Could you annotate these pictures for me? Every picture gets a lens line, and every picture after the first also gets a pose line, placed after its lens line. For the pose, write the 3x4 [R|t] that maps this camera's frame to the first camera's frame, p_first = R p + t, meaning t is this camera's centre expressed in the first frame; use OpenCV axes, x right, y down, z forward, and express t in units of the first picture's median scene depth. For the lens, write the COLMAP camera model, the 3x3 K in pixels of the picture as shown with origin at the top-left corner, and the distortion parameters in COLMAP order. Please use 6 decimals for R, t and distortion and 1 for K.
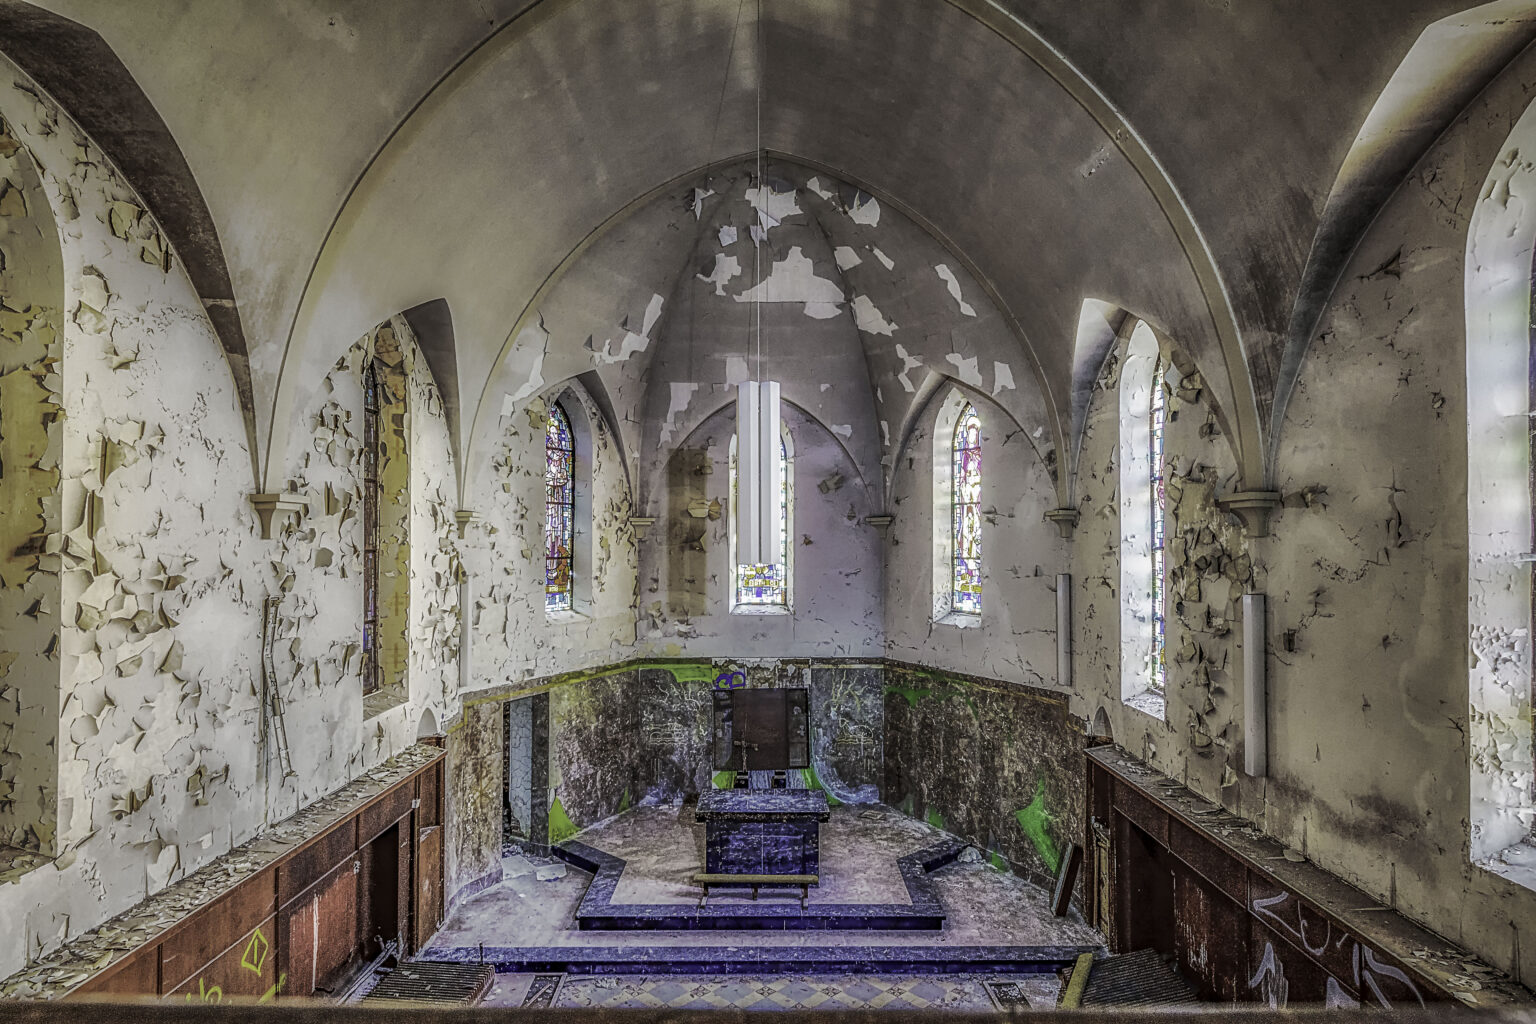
lens RADIAL K [[911.6, 0, 770.2], [0, 911.6, 523.8], [0, 0, 1]] dist [0.001307, -0.004219]
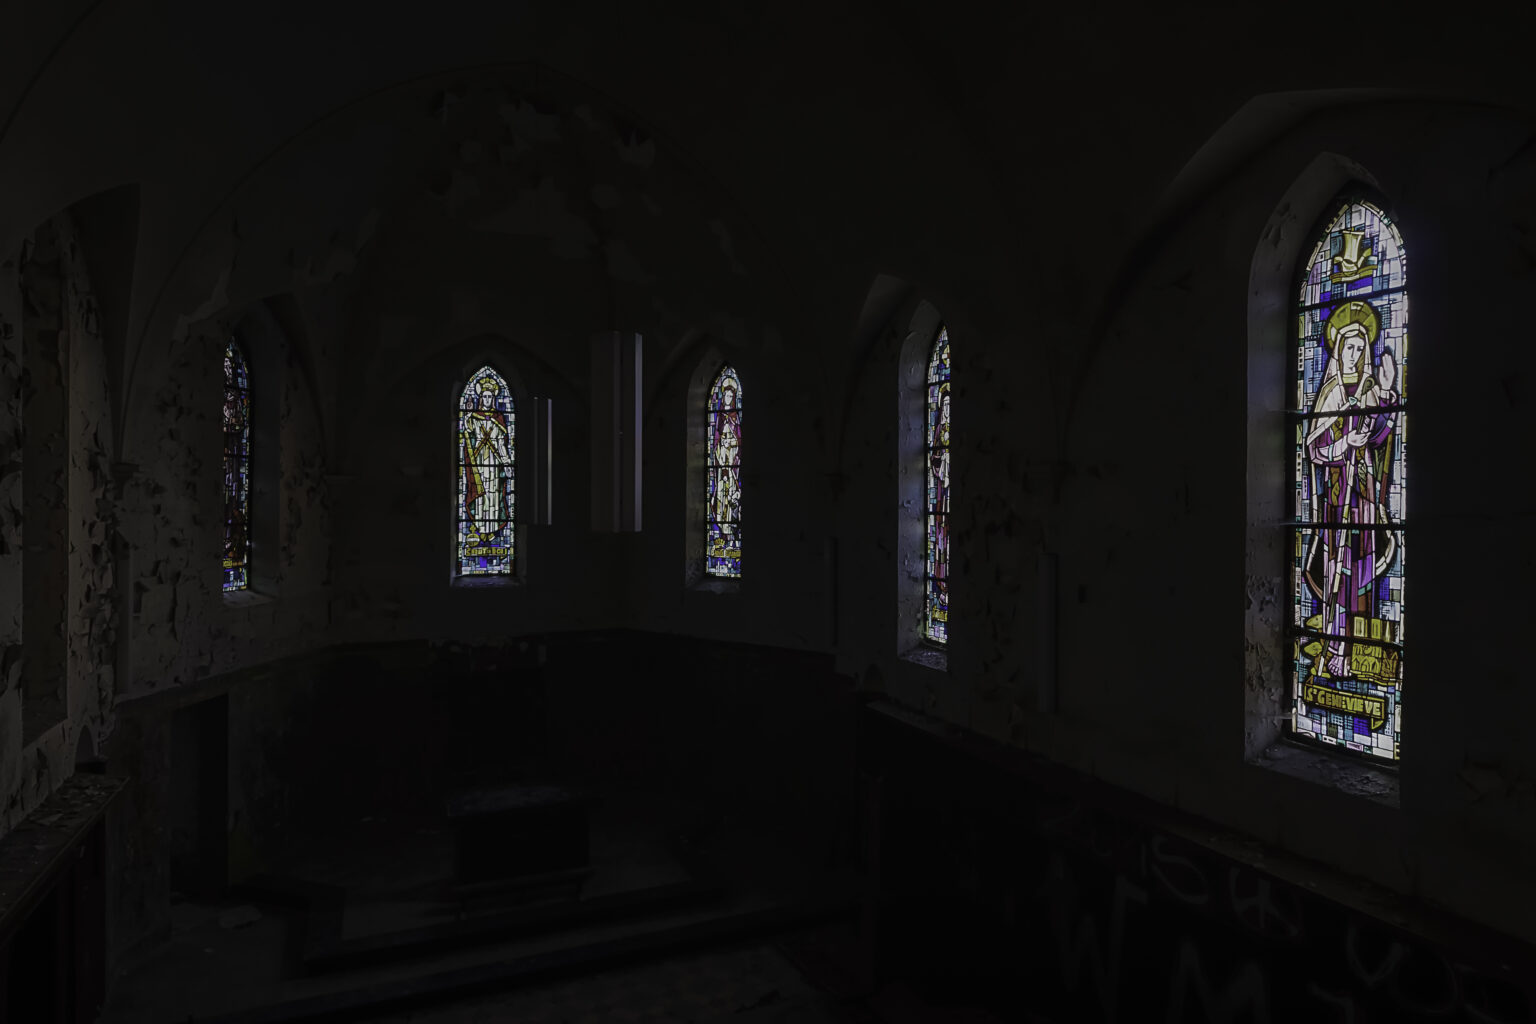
lens RADIAL K [[967.8, 0, 823.5], [0, 967.8, 503.5], [0, 0, 1]] dist [0.019932, -0.019126]
pose [[0.903012, 0.004132, 0.429596, -0.140860], [-0.012587, 0.999779, 0.016842, -0.001663], [-0.429431, -0.020616, 0.902864, 0.014606]]
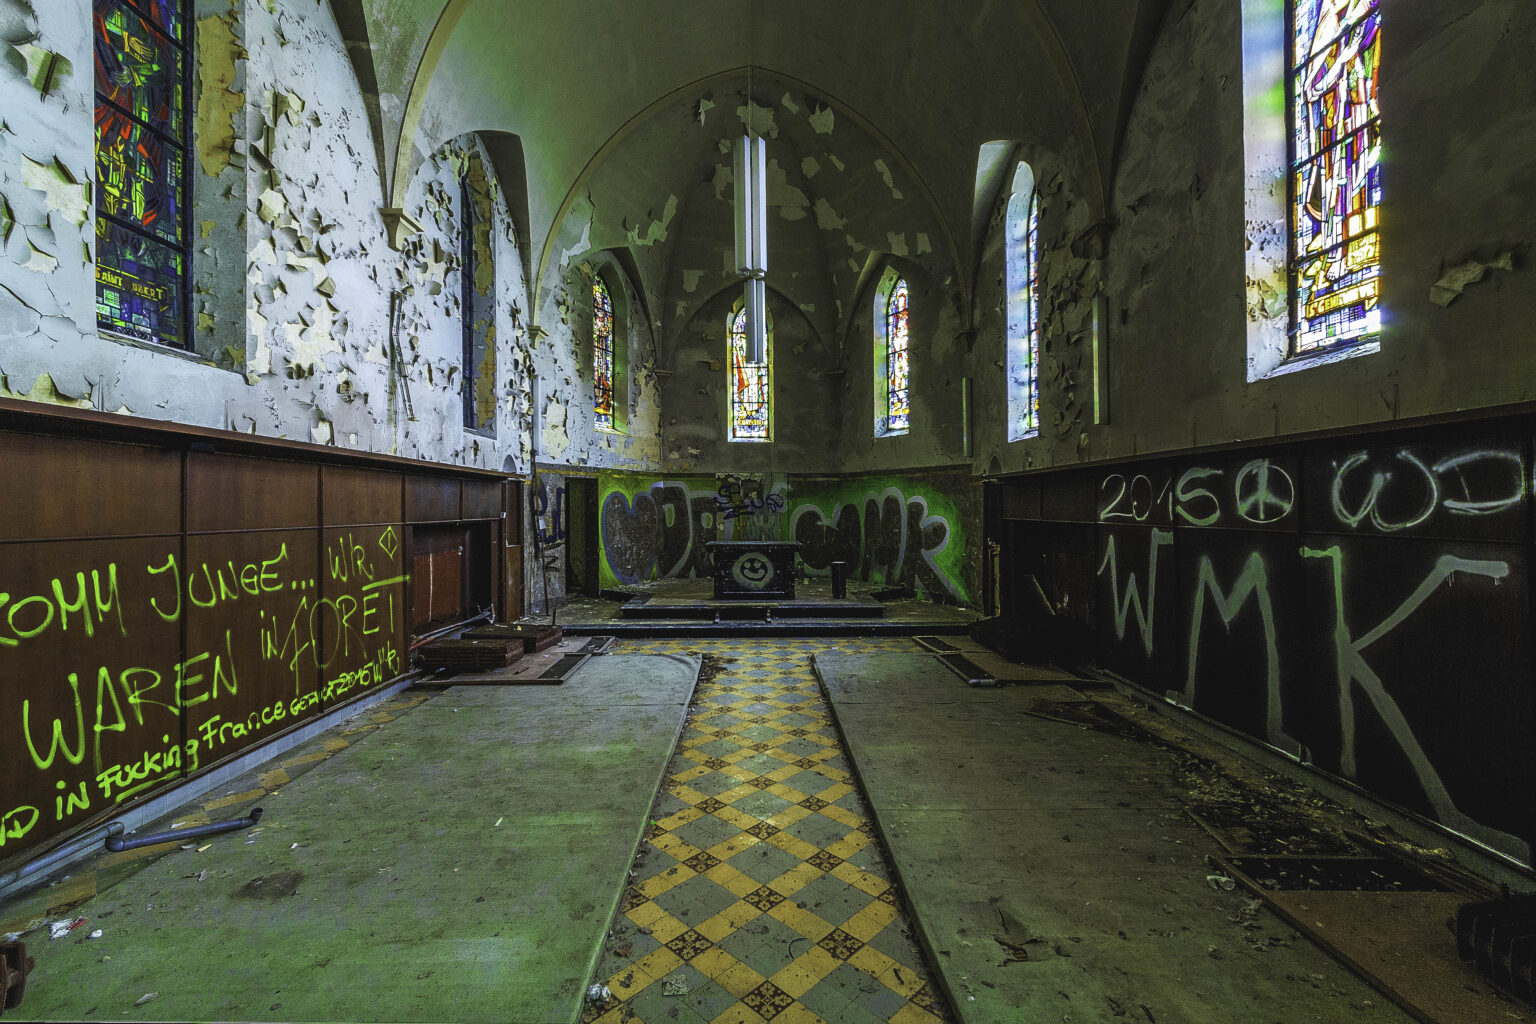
lens RADIAL K [[662.9, 0, 782.5], [0, 662.9, 514.8], [0, 0, 1]] dist [-0.003653, -0.000040]
pose [[0.998994, -0.008747, 0.043977, -0.008071], [0.008248, 0.999900, 0.011516, 0.230125], [-0.044073, -0.011141, 0.998966, -0.010067]]
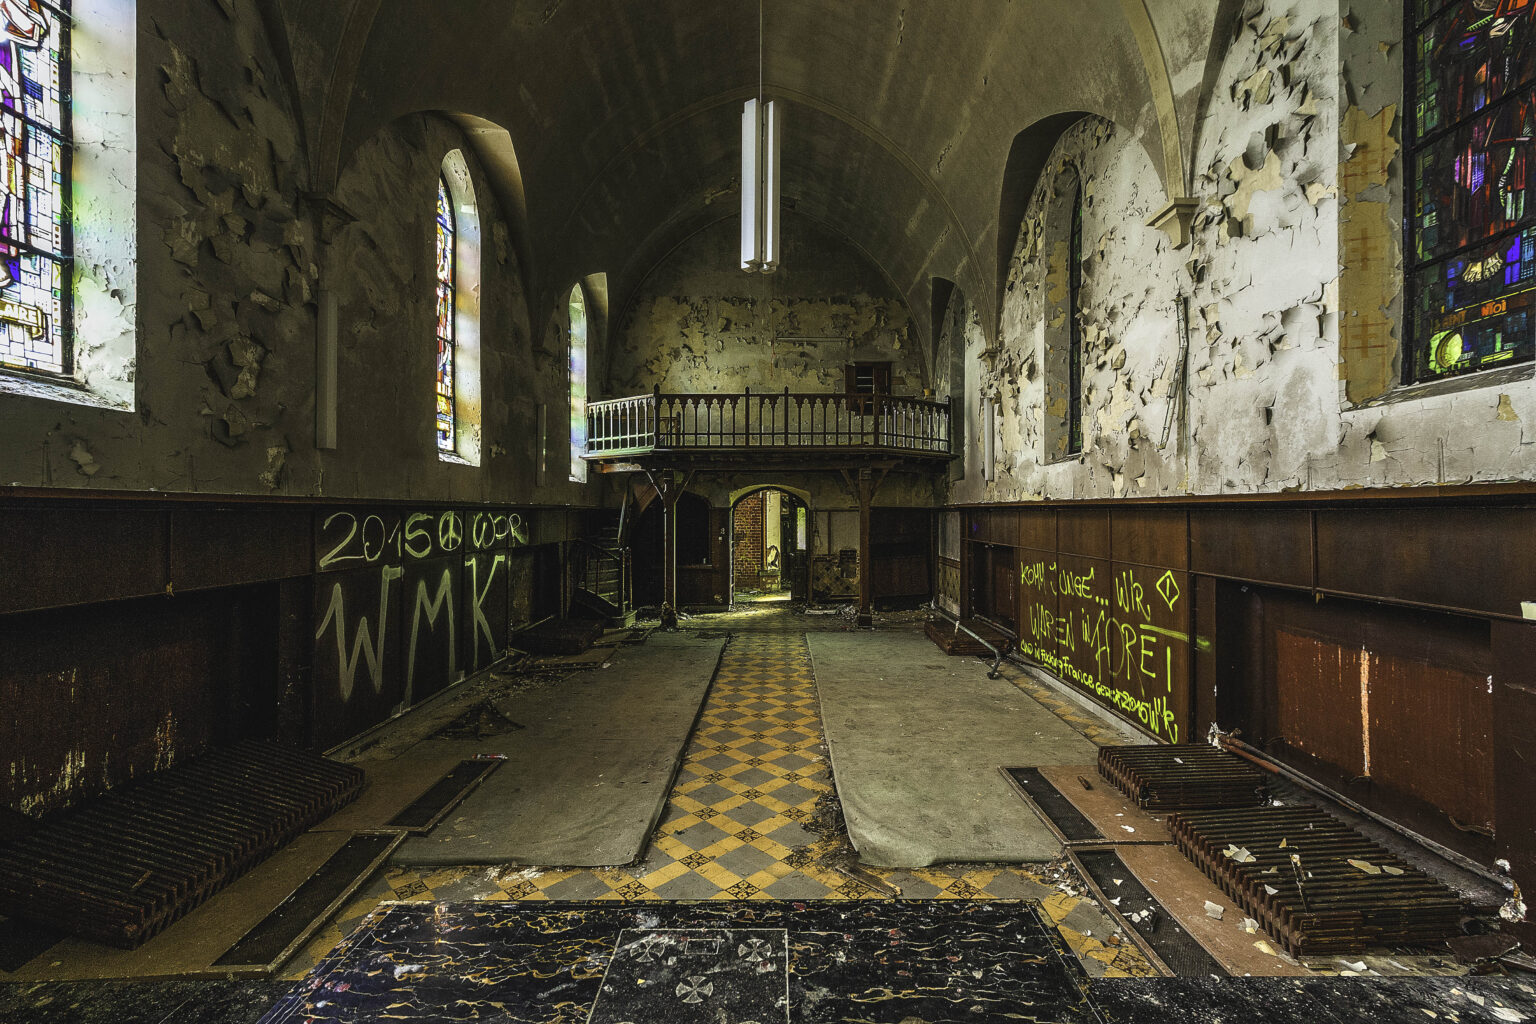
lens RADIAL K [[595.2, 0, 855.5], [0, 595.2, 502.9], [0, 0, 1]] dist [0.028052, 0.000005]
pose [[-0.991846, -0.014038, -0.126666, -0.021075], [-0.011454, 0.999712, -0.021105, 0.202038], [0.126926, -0.019482, -0.991721, 1.056221]]
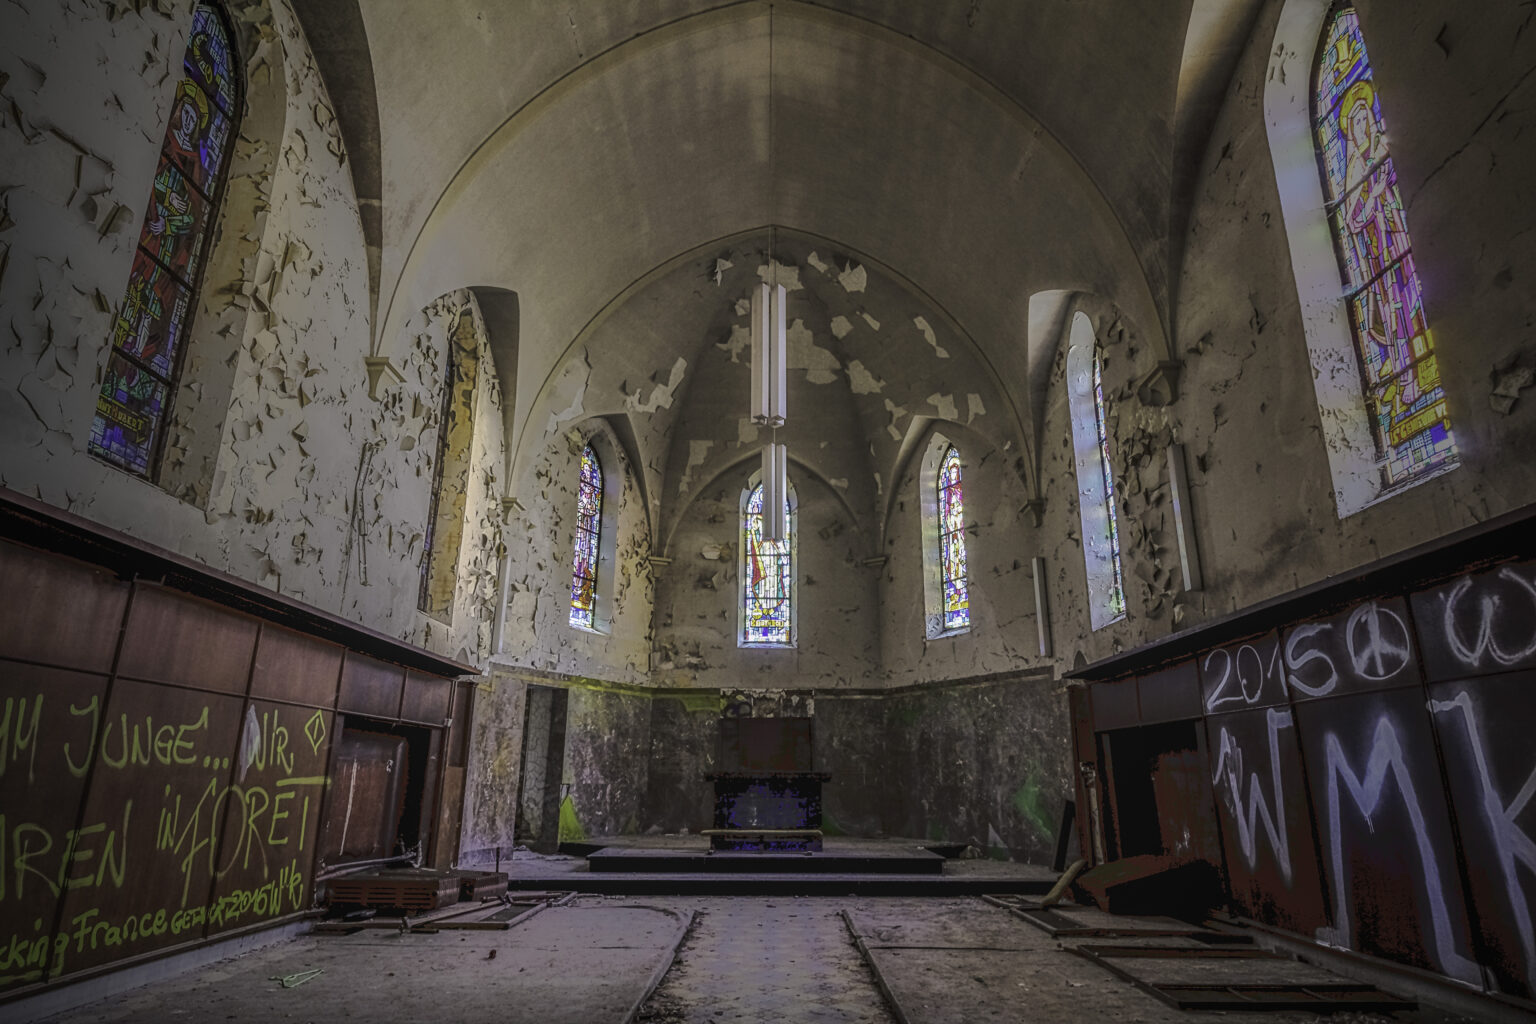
lens RADIAL K [[908.6, 0, 775.2], [0, 908.6, 516.7], [0, 0, 1]] dist [0.000174, -0.002373]
pose [[0.999987, 0.005083, 0.000827, -0.002473], [-0.004640, 0.958865, -0.283825, 0.296047], [-0.002236, 0.283817, 0.958876, -0.079219]]
